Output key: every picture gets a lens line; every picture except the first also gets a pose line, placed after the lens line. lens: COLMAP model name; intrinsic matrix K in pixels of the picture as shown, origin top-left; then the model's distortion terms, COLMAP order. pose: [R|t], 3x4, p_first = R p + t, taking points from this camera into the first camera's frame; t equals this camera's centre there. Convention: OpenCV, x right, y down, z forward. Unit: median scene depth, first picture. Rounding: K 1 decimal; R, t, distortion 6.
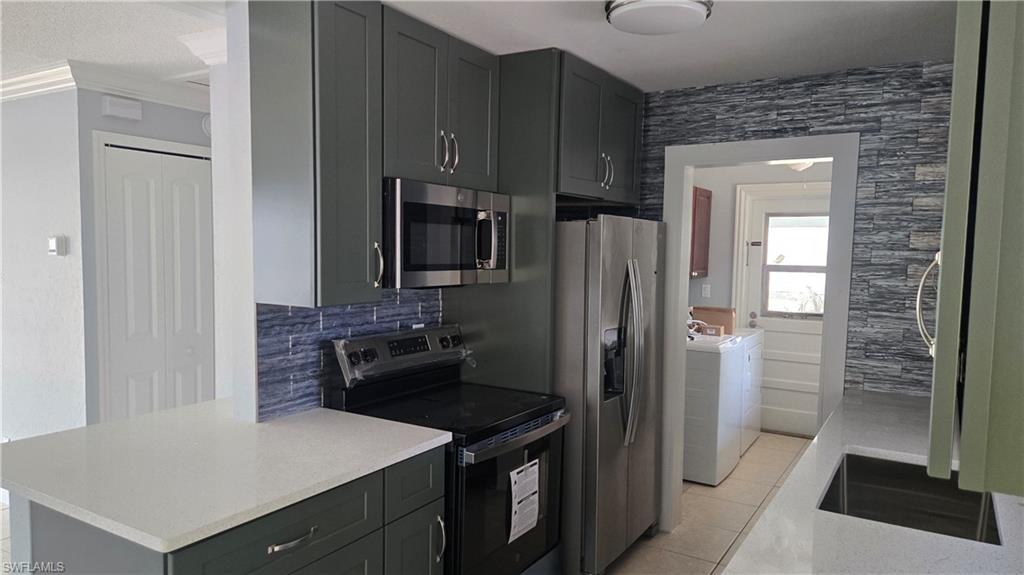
lens RADIAL K [[675.2, 0, 509.3], [0, 675.2, 291.1], [0, 0, 1]] dist [0.068049, -0.043723]
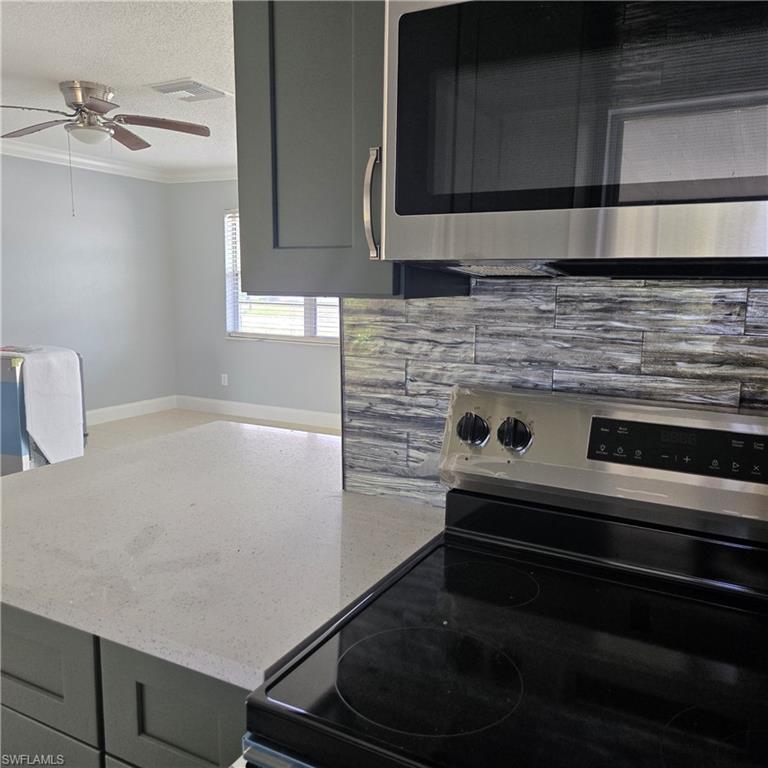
lens RADIAL K [[671.2, 0, 319.1], [0, 671.2, 368.8], [0, 0, 1]] dist [0.062457, -0.048342]
pose [[0.066681, 0.126489, -0.989724, 0.175855], [-0.071296, 0.990000, 0.121721, 0.009541], [0.995224, 0.062447, 0.075033, 0.746873]]
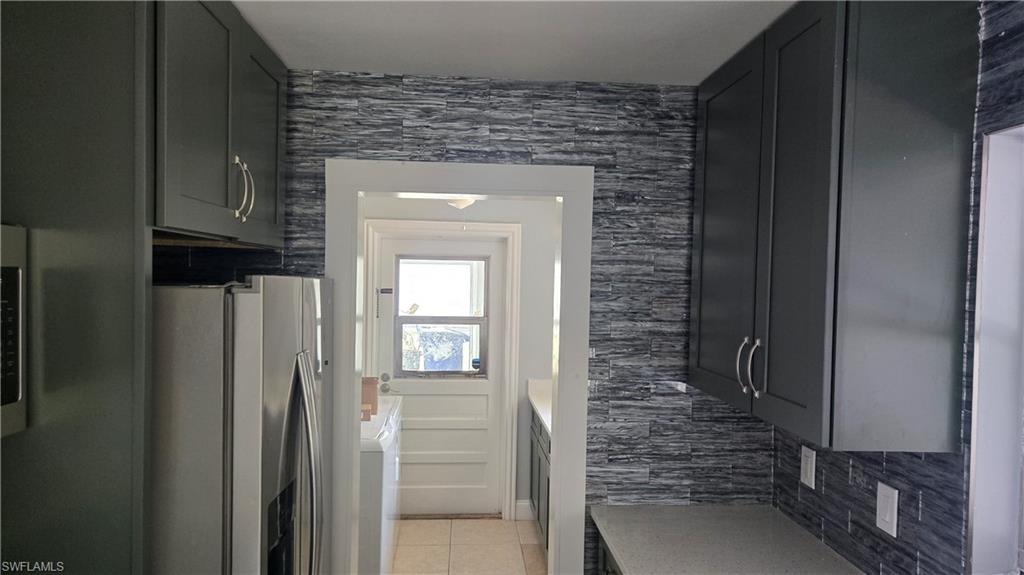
lens RADIAL K [[675.2, 0, 506.0], [0, 675.2, 294.1], [0, 0, 1]] dist [0.068049, -0.043723]
pose [[0.805716, -0.016109, 0.592083, -0.014184], [0.036169, 0.999103, -0.022037, -0.077802], [-0.591196, 0.039171, 0.805576, 0.462850]]
